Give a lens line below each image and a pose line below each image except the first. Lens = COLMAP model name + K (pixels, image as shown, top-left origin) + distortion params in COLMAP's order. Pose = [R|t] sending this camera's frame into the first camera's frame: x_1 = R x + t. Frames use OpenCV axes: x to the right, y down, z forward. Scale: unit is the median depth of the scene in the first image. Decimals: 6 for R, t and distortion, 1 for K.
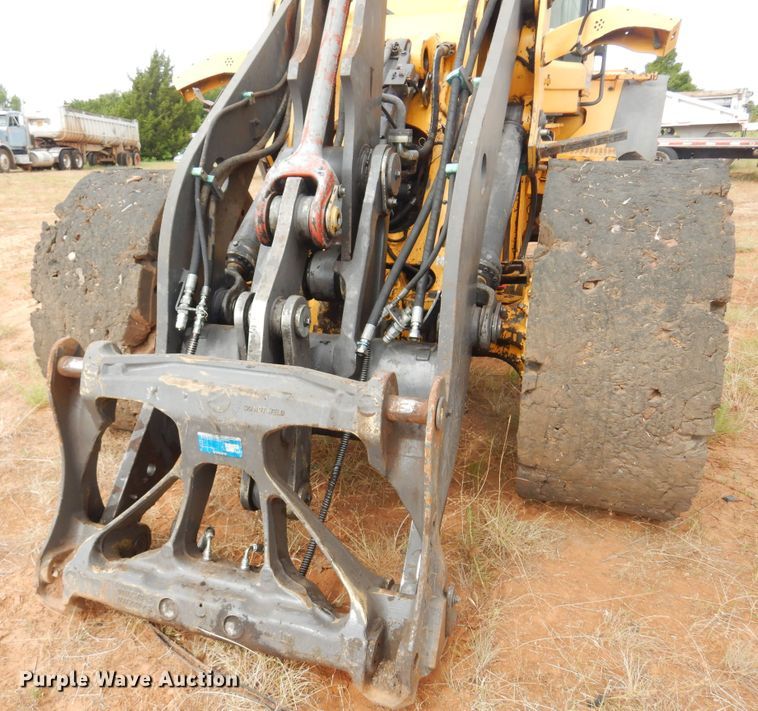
lens RADIAL K [[662.6, 0, 308.0], [0, 662.6, 355.1], [0, 0, 1]] dist [0.014402, 0.006381]
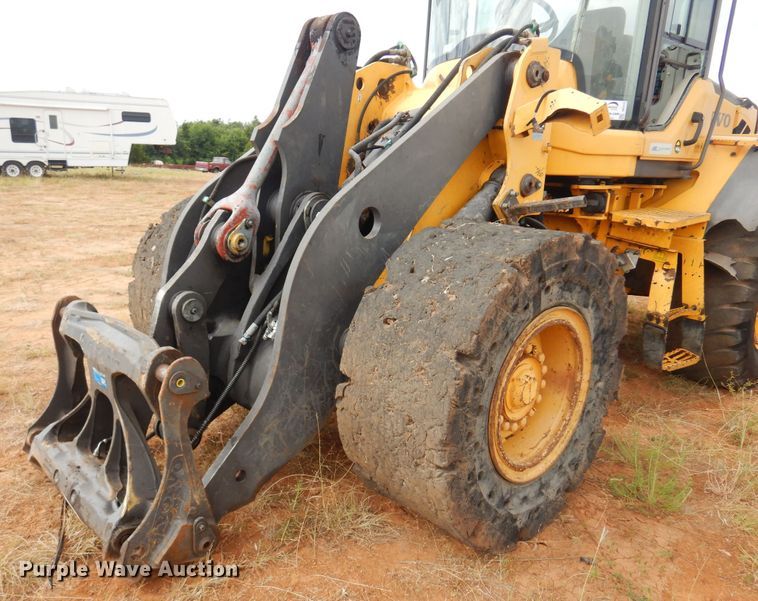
lens RADIAL K [[603.0, 0, 328.6], [0, 603.0, 321.5], [0, 0, 1]] dist [0.020240, -0.000067]
pose [[0.890687, 0.176622, -0.418904, 0.819913], [-0.201549, 0.979354, -0.015617, -0.068672], [0.407497, 0.098340, 0.907896, -0.046622]]
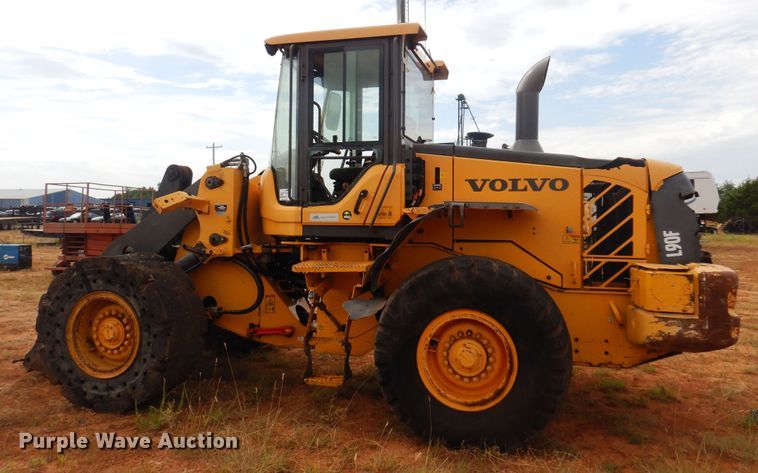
lens RADIAL K [[570.9, 0, 385.1], [0, 570.9, 210.1], [0, 0, 1]] dist [-0.000984, 0.003300]
pose [[0.150919, 0.026935, -0.988179, 3.304793], [-0.330212, 0.943583, -0.024712, -0.871168], [0.931764, 0.330038, 0.151299, 1.857144]]
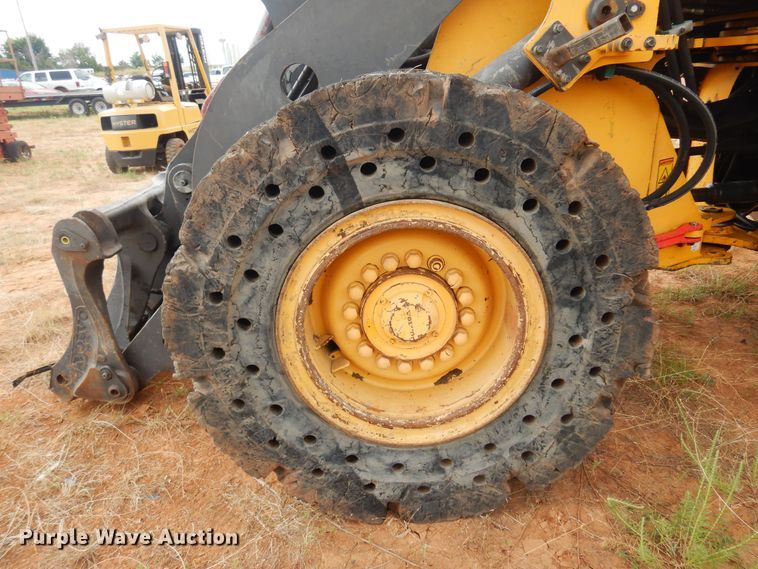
lens RADIAL K [[540.5, 0, 382.4], [0, 540.5, 284.2], [0, 0, 1]] dist [0.012048, 0.001139]
pose [[0.395716, 0.348775, -0.849567, 1.318500], [-0.253410, 0.930632, 0.264020, -0.278188], [0.882718, 0.110812, 0.456650, 0.891589]]
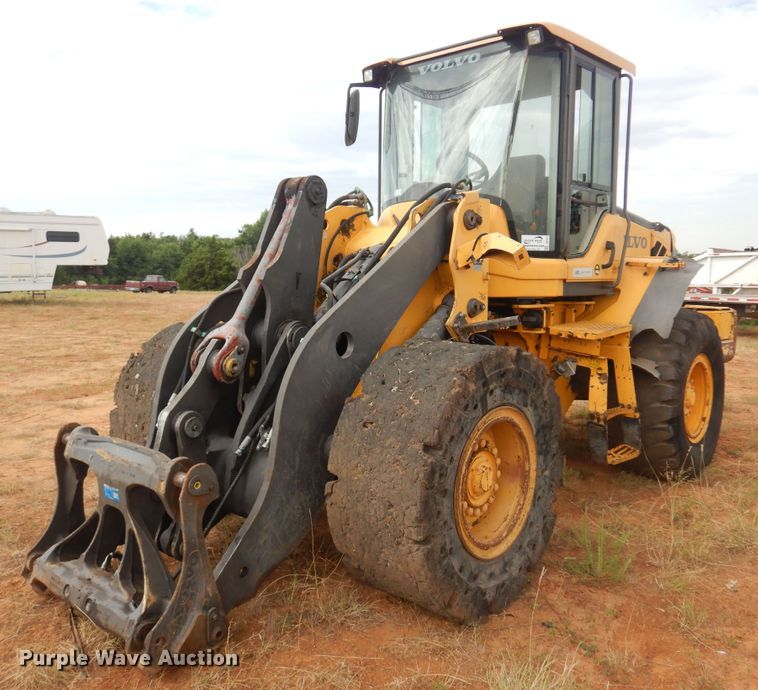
lens RADIAL K [[680.5, 0, 359.1], [0, 680.5, 340.1], [0, 0, 1]] dist [0.038454, -0.018437]
pose [[0.940009, 0.069170, -0.334064, 0.934721], [-0.140601, 0.970746, -0.194634, 0.008226], [0.310828, 0.229928, 0.922236, -0.457209]]
